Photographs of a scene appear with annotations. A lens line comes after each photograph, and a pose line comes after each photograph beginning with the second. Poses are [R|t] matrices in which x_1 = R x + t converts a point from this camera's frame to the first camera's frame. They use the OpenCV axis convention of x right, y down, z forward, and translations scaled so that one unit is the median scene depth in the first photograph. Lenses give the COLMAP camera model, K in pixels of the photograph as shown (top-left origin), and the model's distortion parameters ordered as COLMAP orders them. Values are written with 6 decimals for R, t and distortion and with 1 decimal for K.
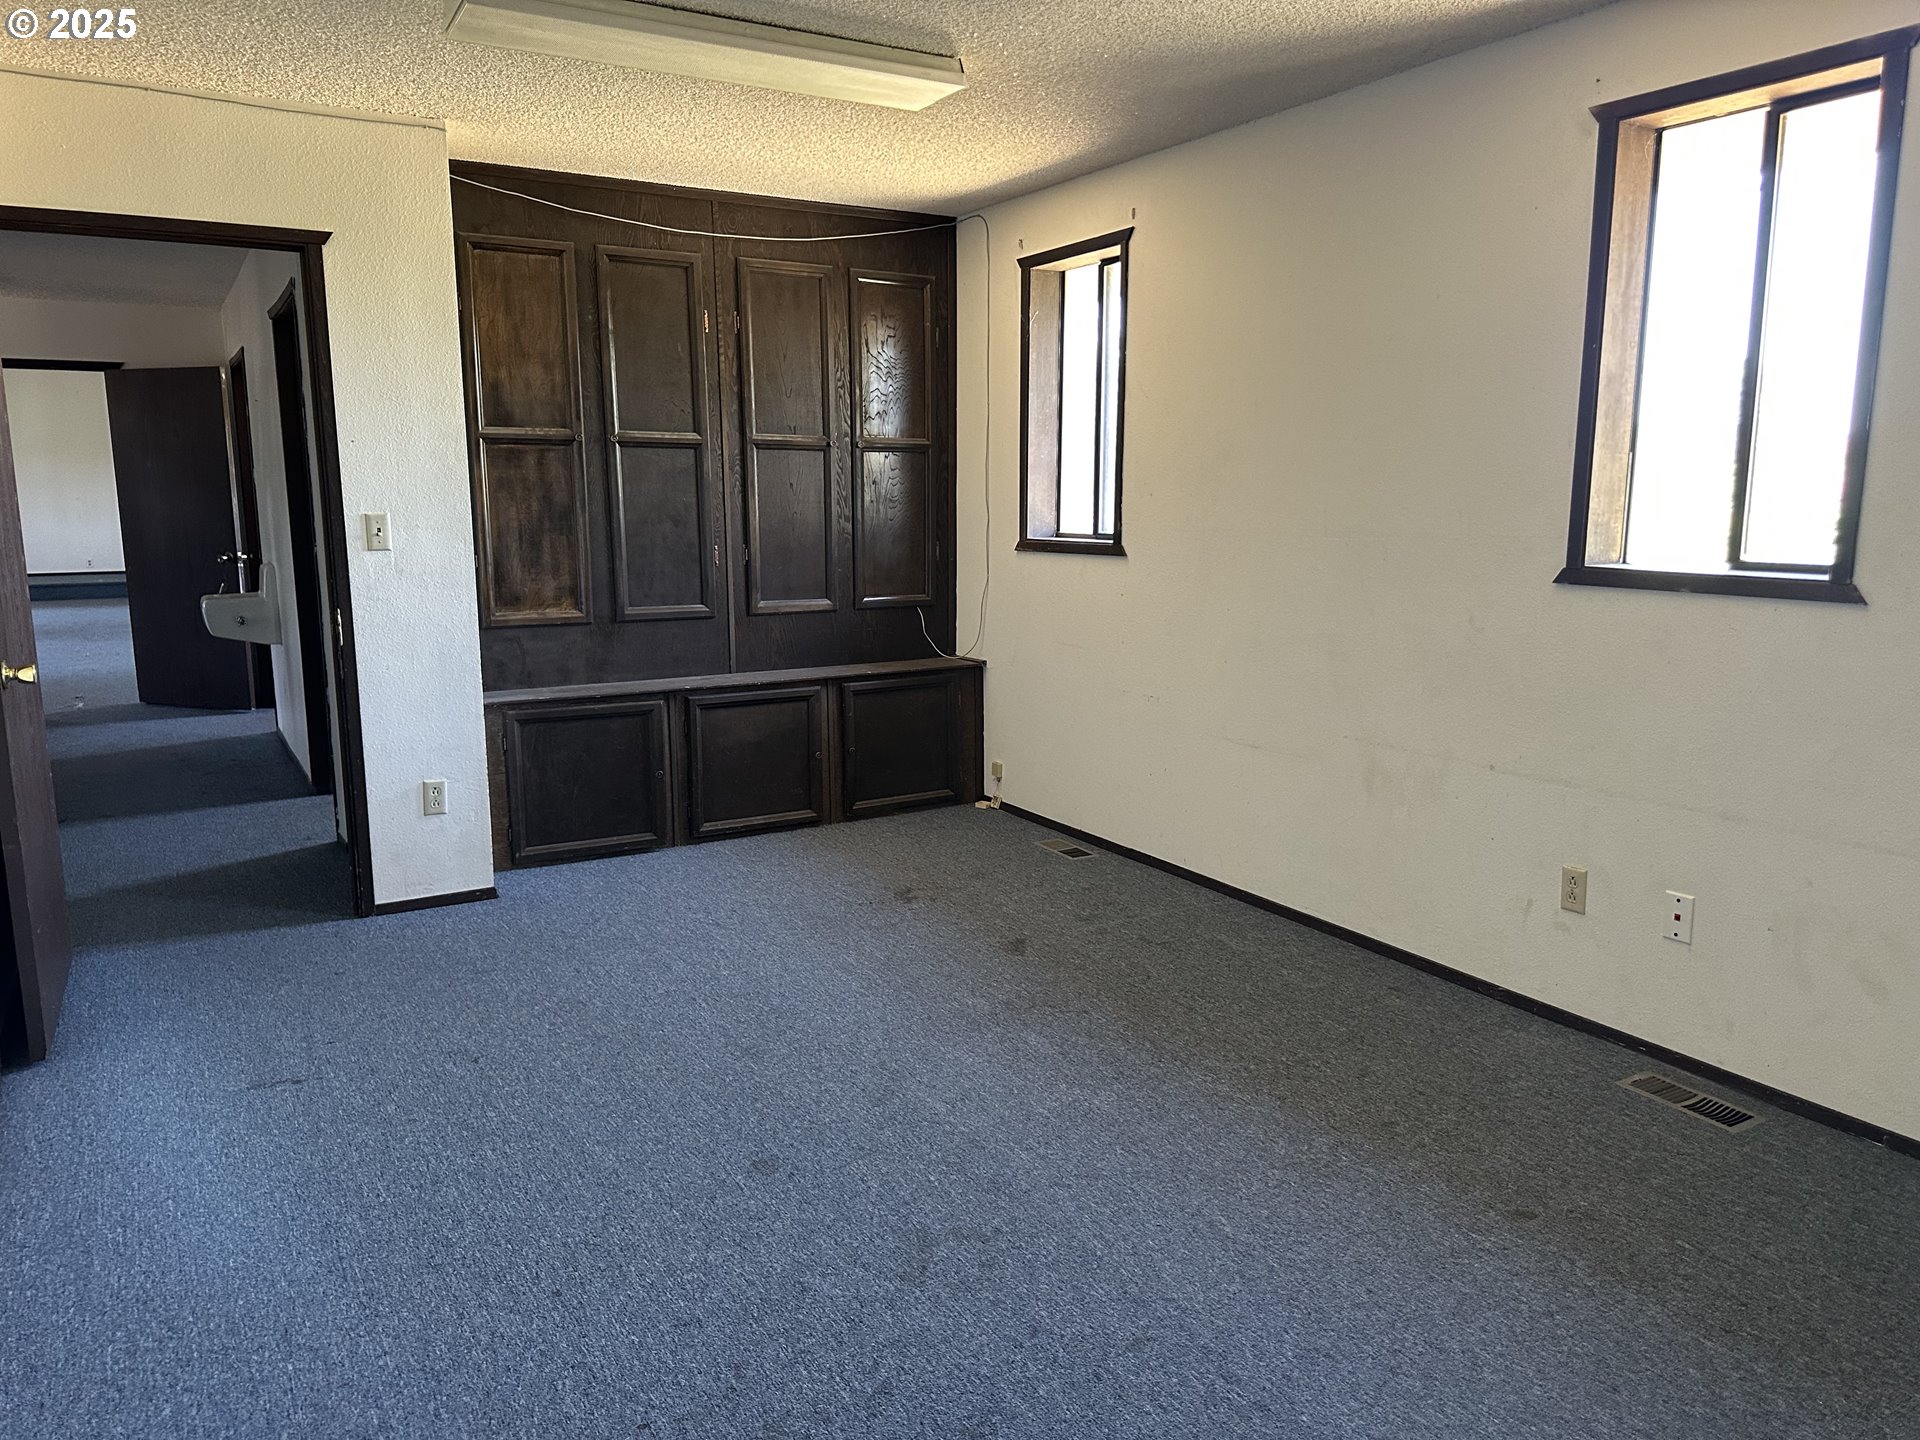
lens RADIAL K [[1360.8, 0, 972.9], [0, 1360.8, 724.2], [0, 0, 1]] dist [0.011483, -0.007399]
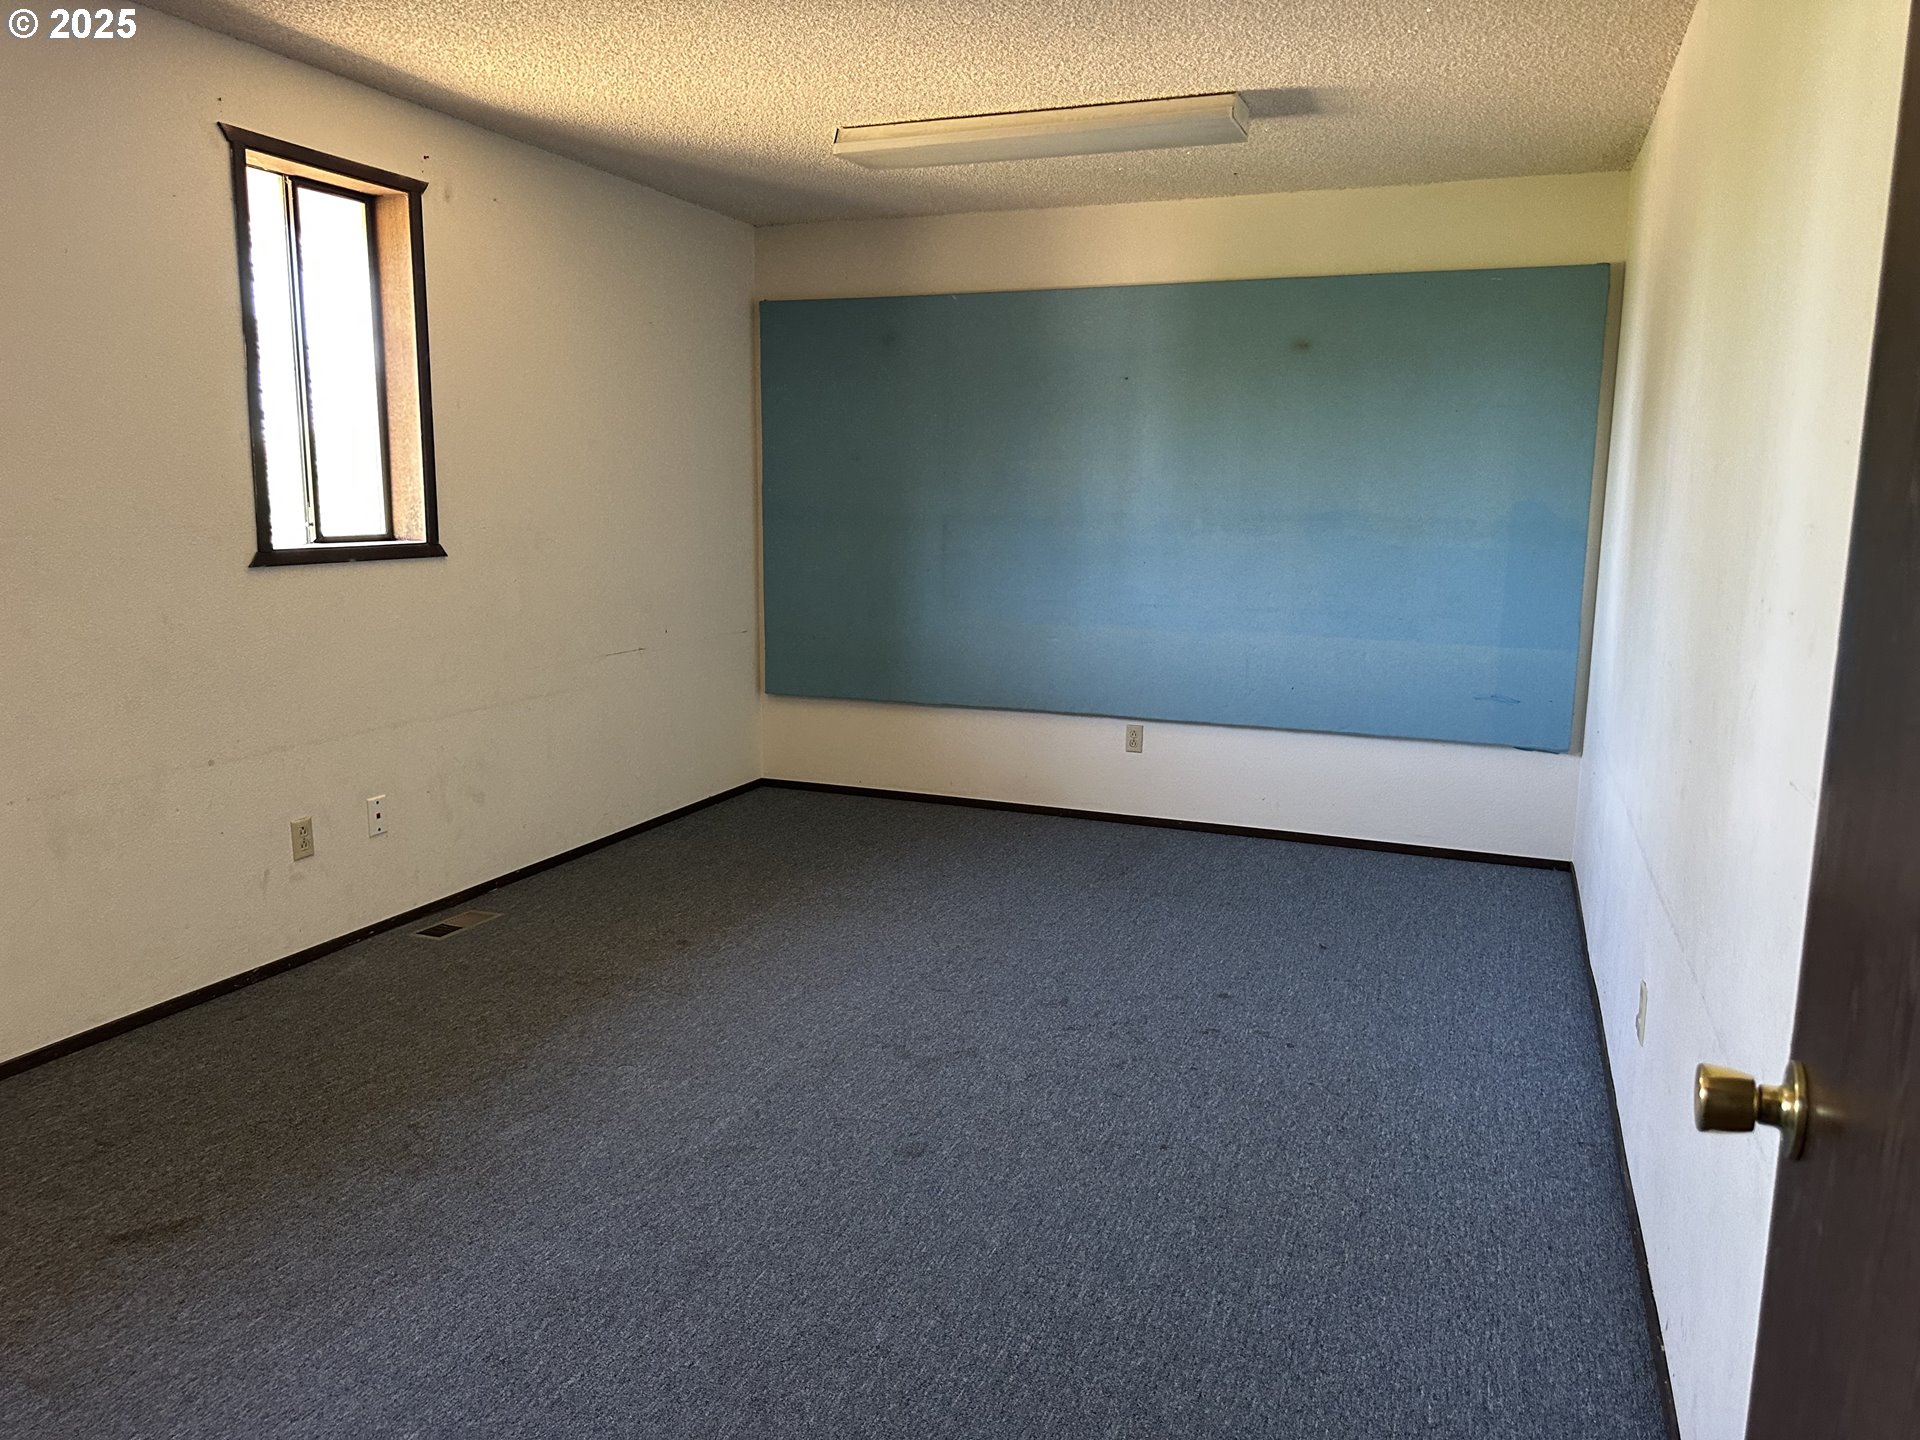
lens RADIAL K [[1360.8, 0, 969.2], [0, 1360.8, 716.0], [0, 0, 1]] dist [0.011483, -0.007399]
pose [[-0.607953, -0.137473, 0.781981, -0.809705], [0.127134, 0.955333, 0.266788, -0.219057], [-0.783729, 0.261611, -0.563320, 1.271285]]
